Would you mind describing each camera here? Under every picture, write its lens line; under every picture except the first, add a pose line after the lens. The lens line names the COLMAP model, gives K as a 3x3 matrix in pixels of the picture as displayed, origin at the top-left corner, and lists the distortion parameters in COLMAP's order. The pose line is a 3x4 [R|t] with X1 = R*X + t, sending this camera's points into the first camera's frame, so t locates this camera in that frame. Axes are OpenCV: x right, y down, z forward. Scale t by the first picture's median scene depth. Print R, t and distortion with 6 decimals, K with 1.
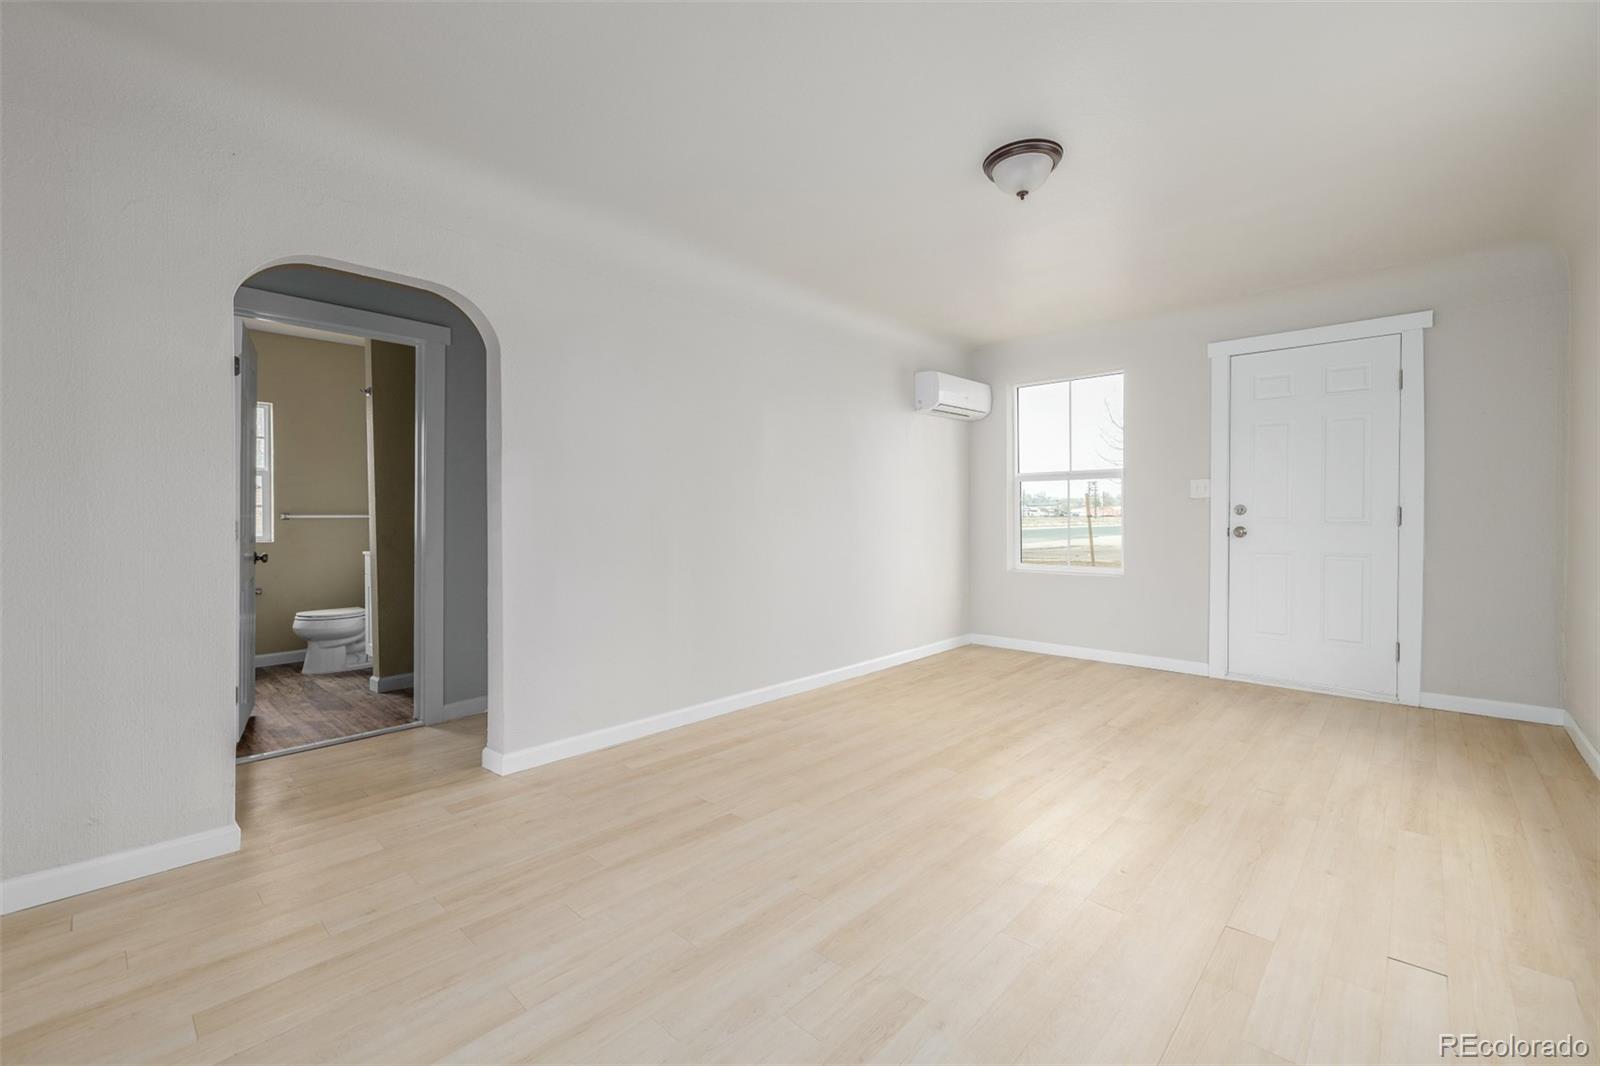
lens RADIAL K [[669.4, 0, 797.0], [0, 669.4, 515.0], [0, 0, 1]] dist [0.000949, 0.000372]
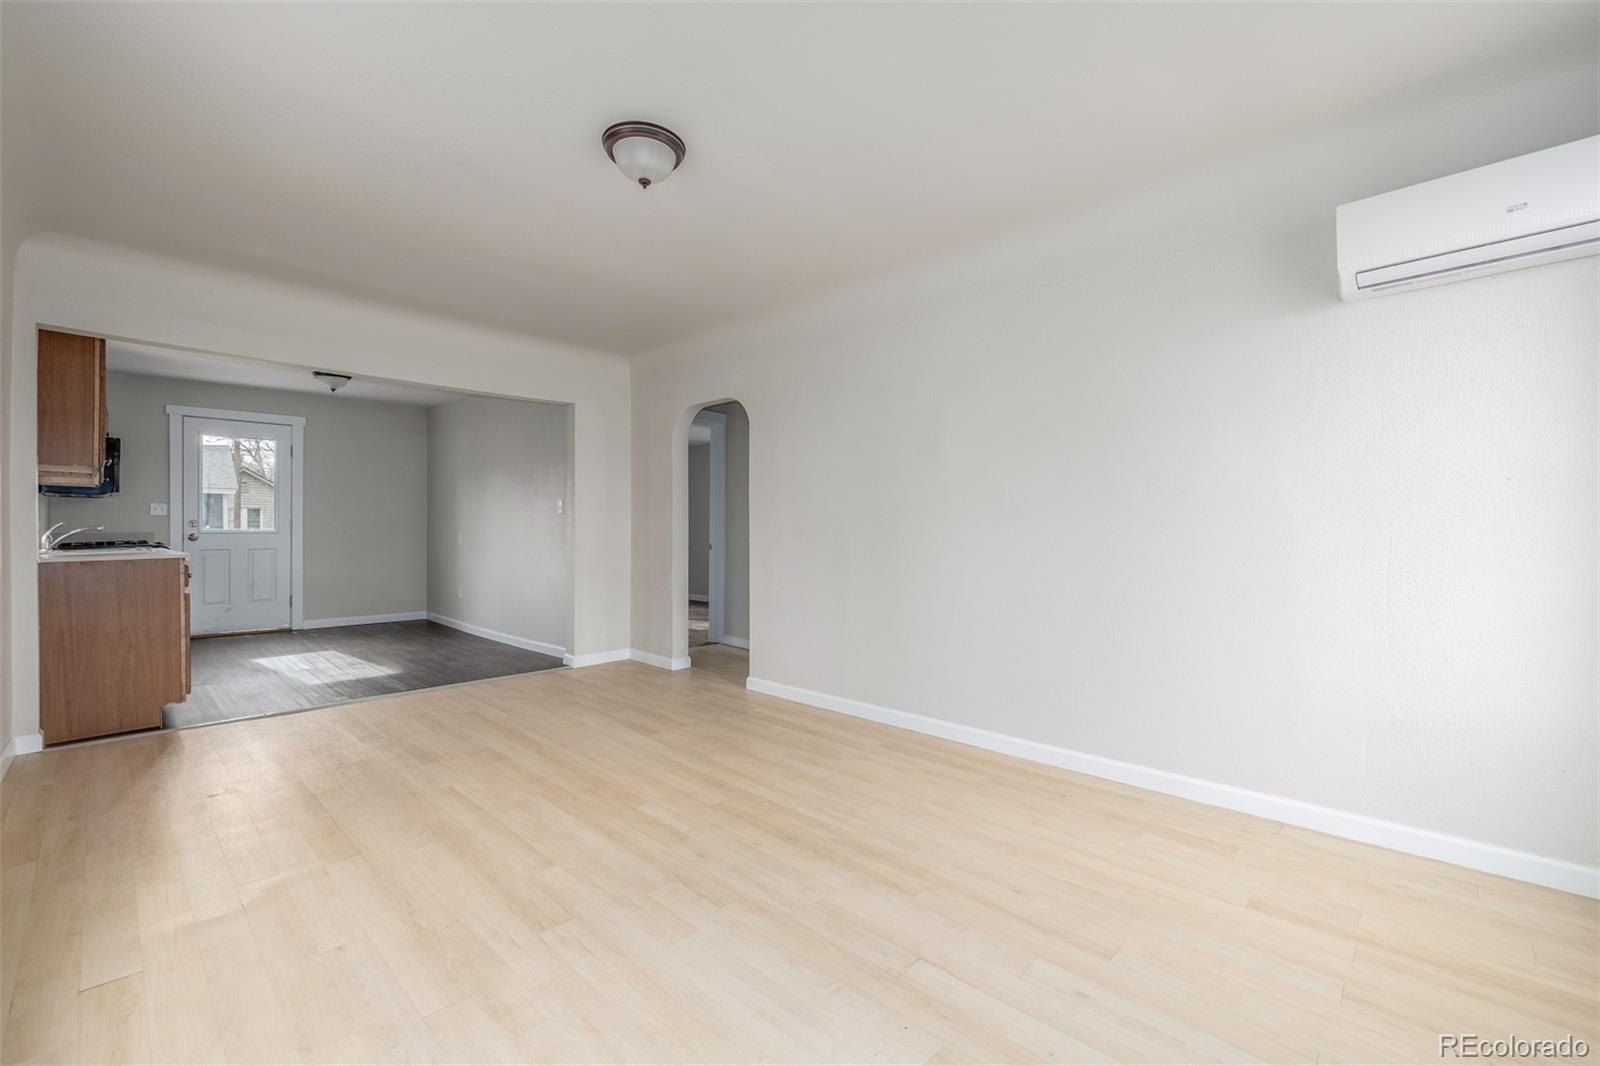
lens RADIAL K [[671.5, 0, 798.1], [0, 671.5, 526.9], [0, 0, 1]] dist [0.001717, 0.000032]
pose [[-0.016320, -0.003242, -0.999862, 0.878788], [0.003536, 0.999988, -0.003300, 0.002960], [0.999861, -0.003589, -0.016308, 0.856613]]
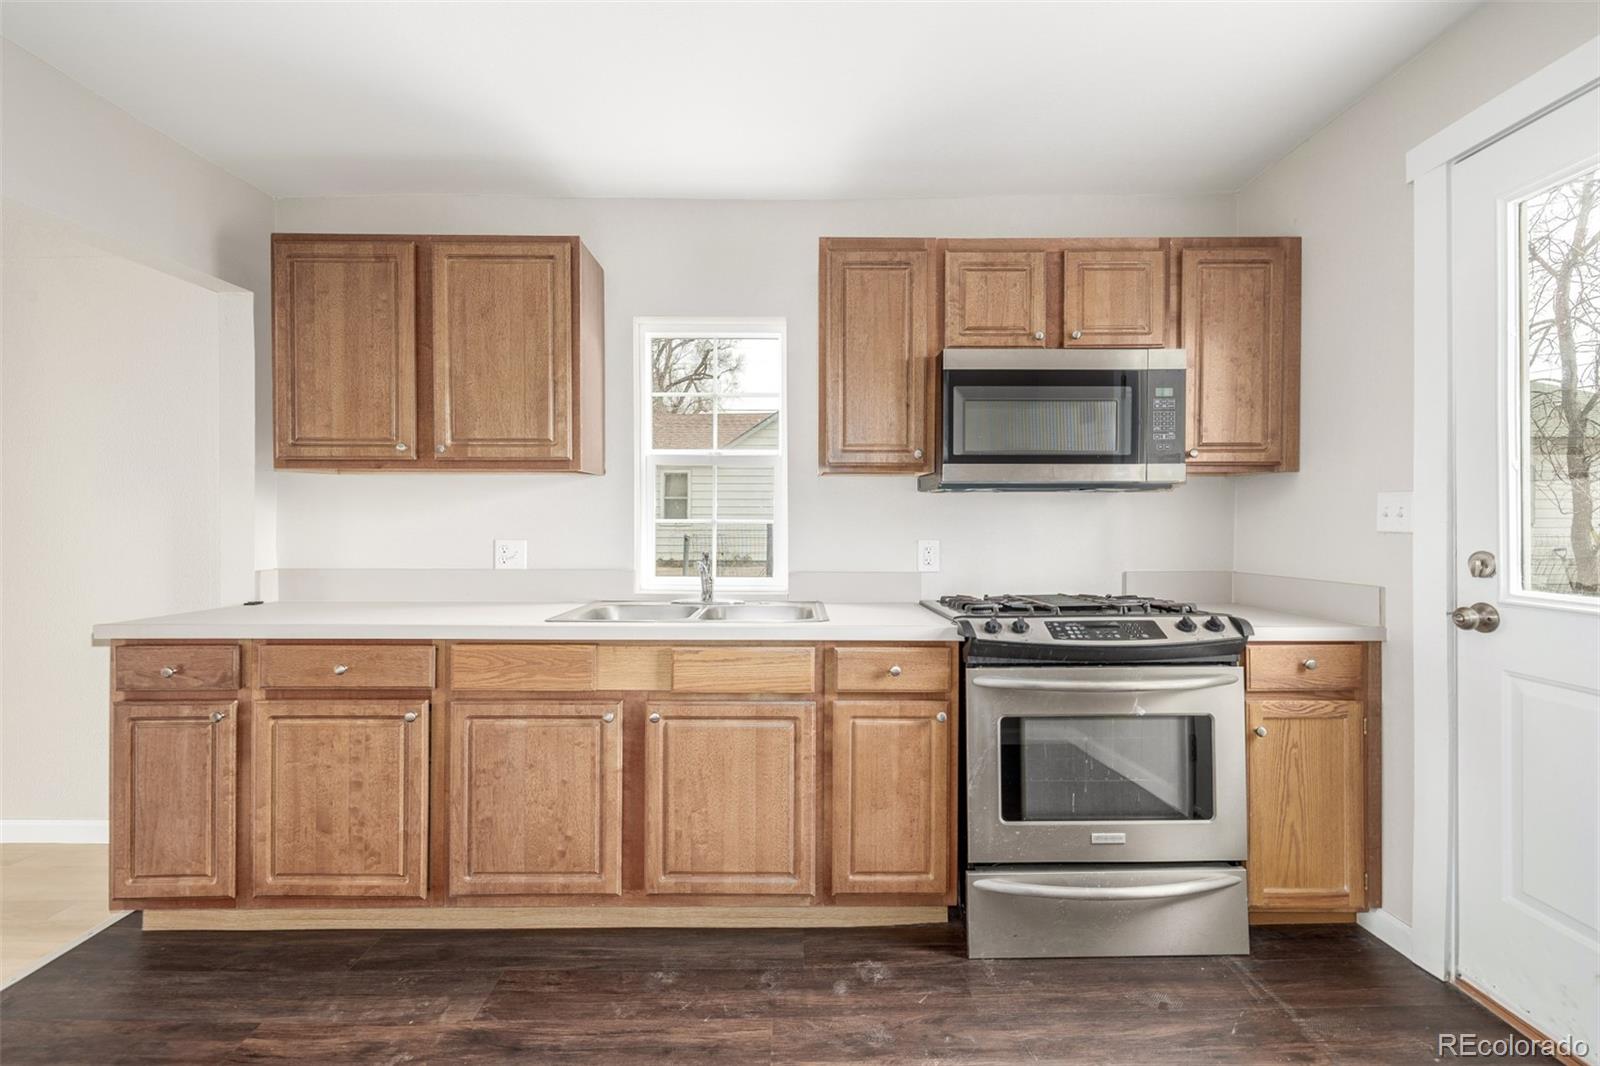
lens RADIAL K [[671.5, 0, 798.1], [0, 671.5, 526.9], [0, 0, 1]] dist [0.001717, 0.000032]
pose [[-0.689611, -0.007615, 0.724140, -0.843344], [-0.001785, 0.999960, 0.008815, -0.044783], [-0.724178, 0.004786, -0.689597, -0.097745]]
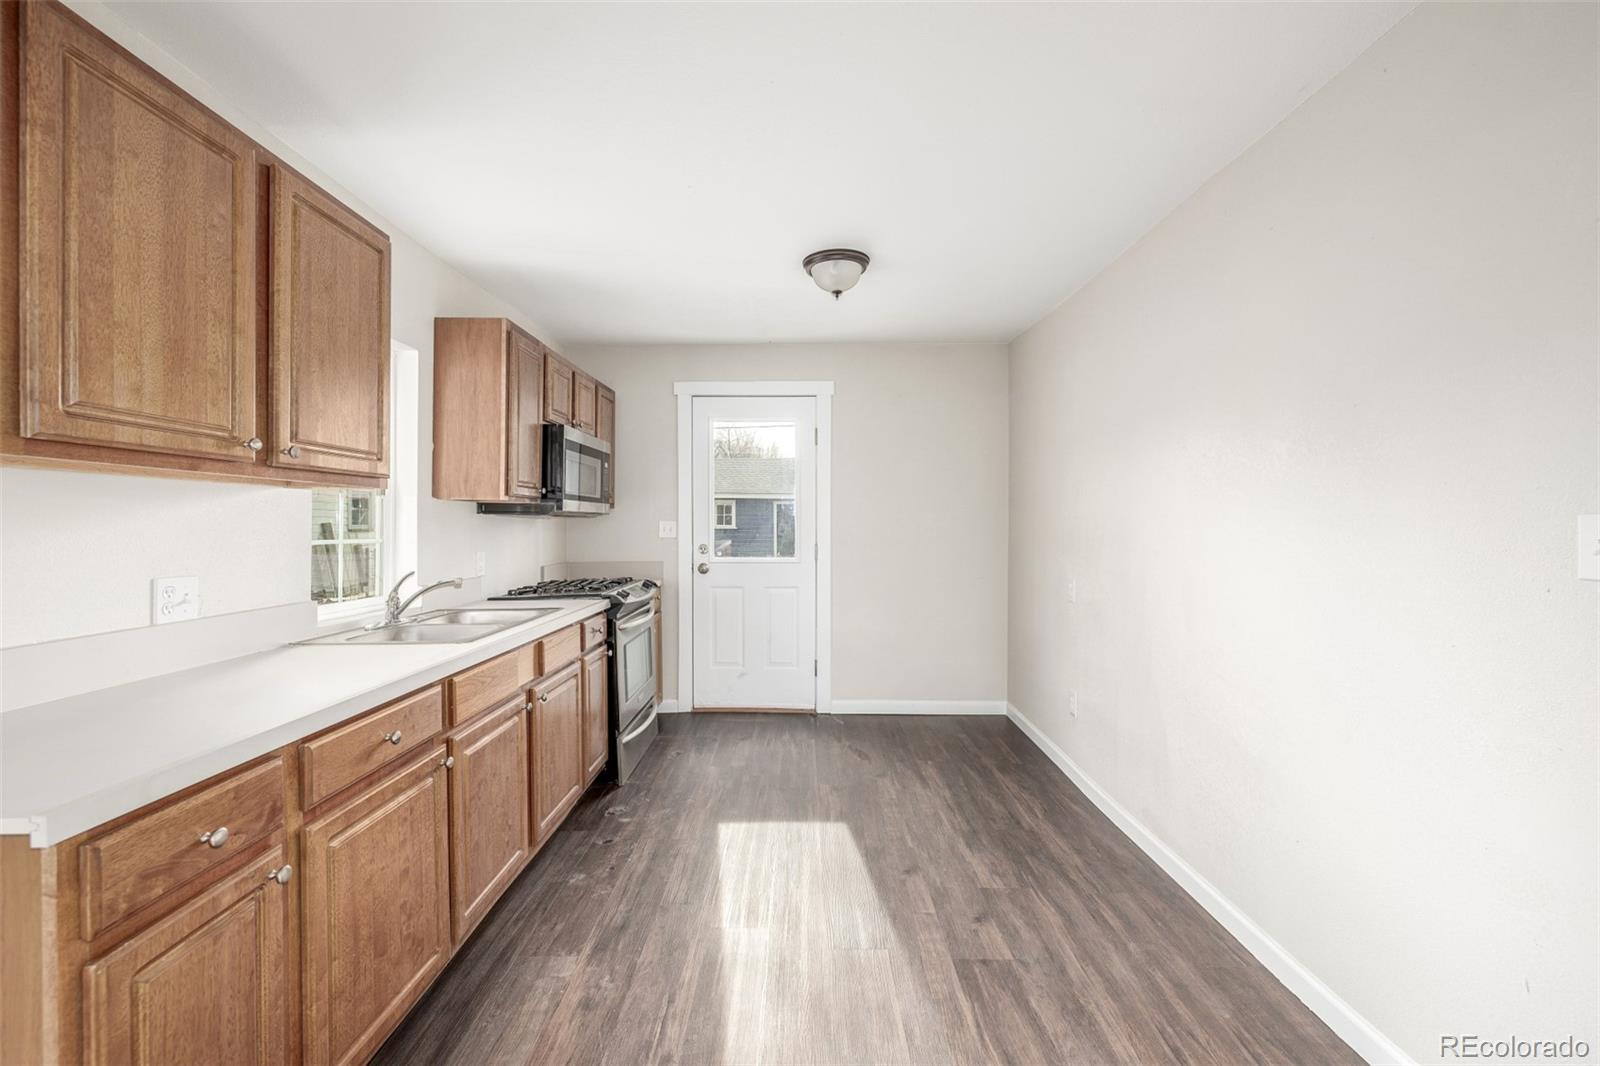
lens RADIAL K [[671.5, 0, 798.1], [0, 671.5, 526.9], [0, 0, 1]] dist [0.001717, 0.000032]
pose [[-0.730454, 0.002168, -0.682958, -0.127679], [-0.000118, 0.999995, 0.003299, -0.060986], [0.682962, 0.002490, -0.730450, 0.271249]]
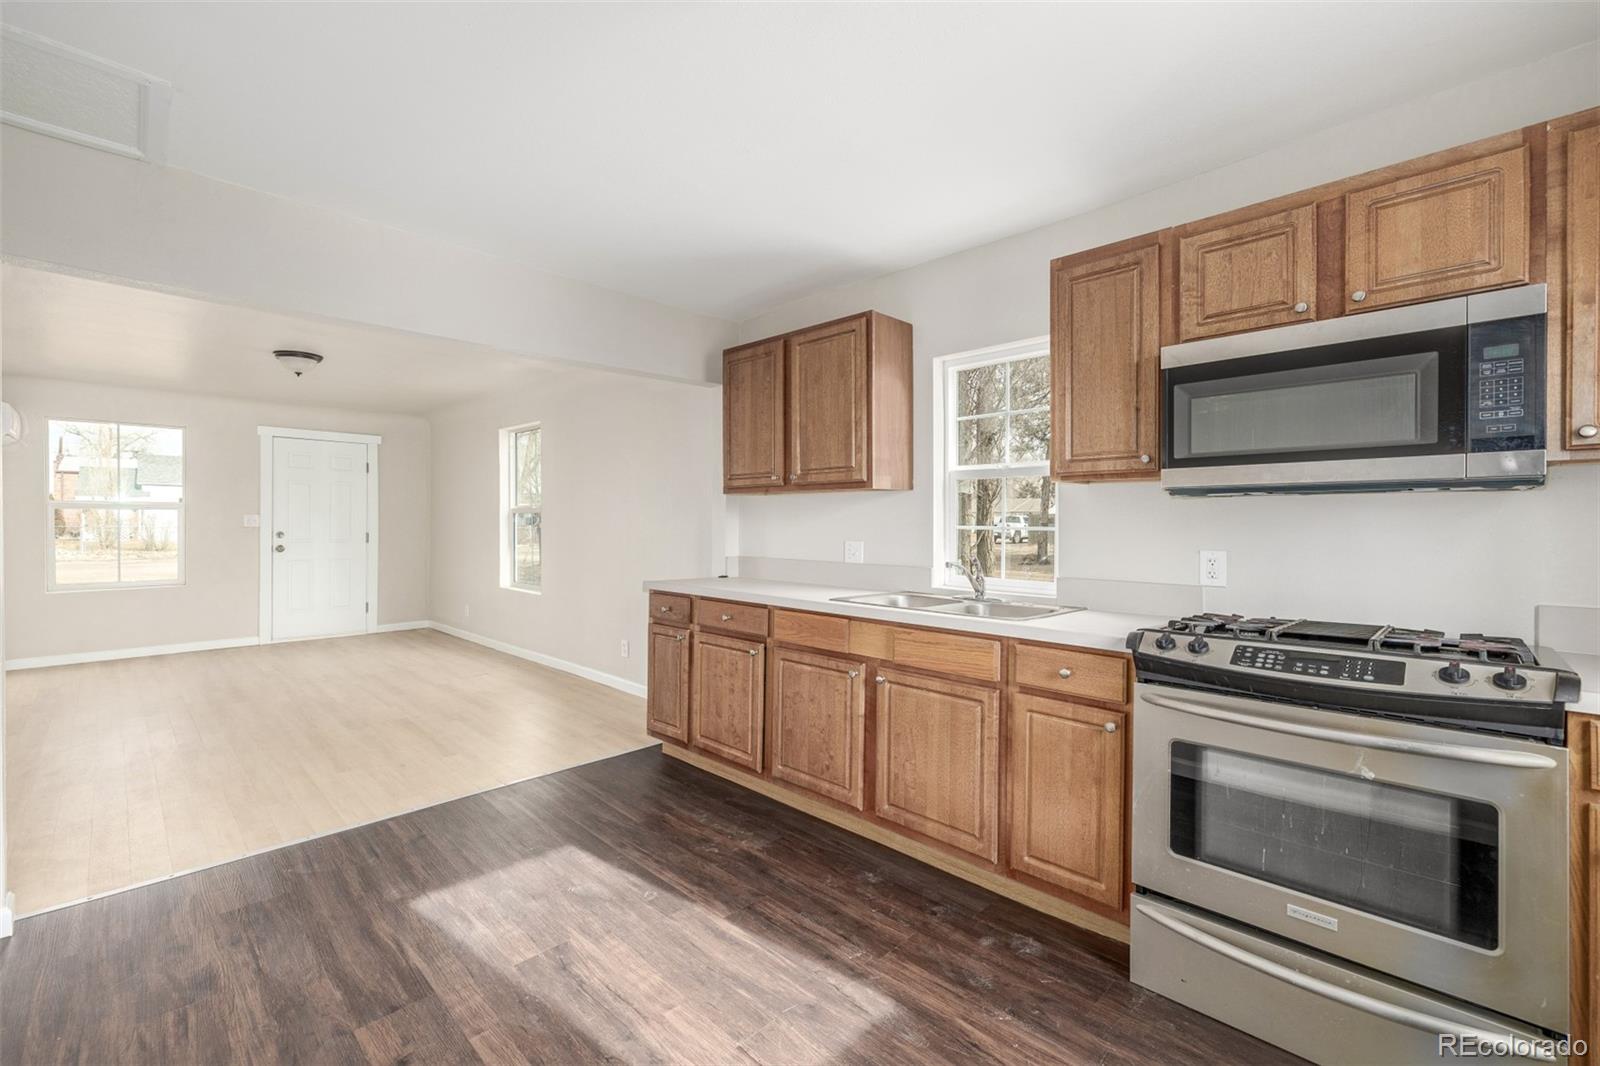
lens RADIAL K [[668.5, 0, 803.3], [0, 668.5, 529.4], [0, 0, 1]] dist [0.002212, 0.000080]
pose [[0.014382, -0.008193, 0.999863, -1.059835], [-0.005899, 0.999948, 0.008279, -0.048094], [-0.999879, -0.006017, 0.014333, -0.306637]]
